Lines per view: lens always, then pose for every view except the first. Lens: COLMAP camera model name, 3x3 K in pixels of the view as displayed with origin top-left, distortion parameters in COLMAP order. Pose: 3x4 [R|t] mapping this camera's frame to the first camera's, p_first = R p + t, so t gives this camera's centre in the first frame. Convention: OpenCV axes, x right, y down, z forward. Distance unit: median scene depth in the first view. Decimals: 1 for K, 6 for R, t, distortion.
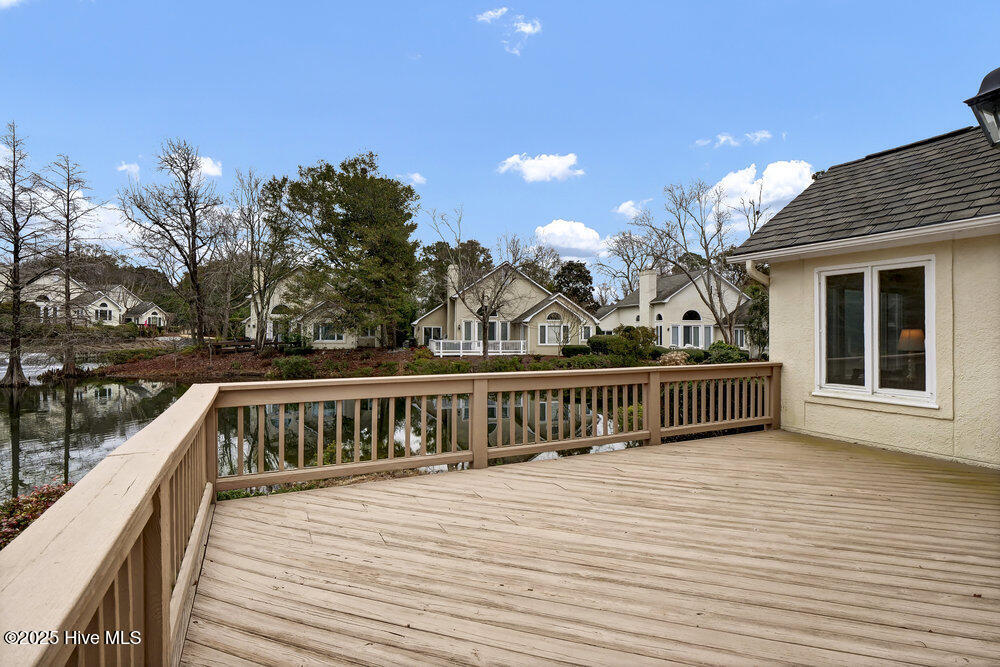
lens RADIAL K [[489.3, 0, 483.1], [0, 489.3, 329.7], [0, 0, 1]] dist [-0.002075, -0.000125]
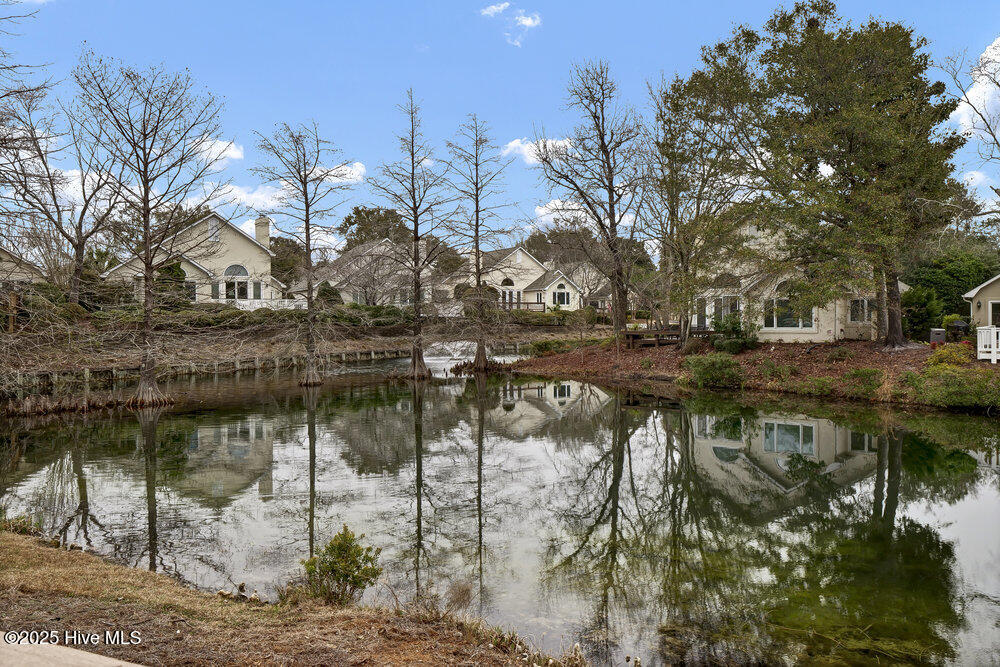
lens RADIAL K [[710.9, 0, 499.5], [0, 710.9, 320.4], [0, 0, 1]] dist [-0.009769, -0.001769]
pose [[0.684703, -0.008291, -0.728775, 0.077981], [0.015514, 0.999875, 0.003201, 0.004046], [0.728657, -0.013498, 0.684746, 0.145603]]
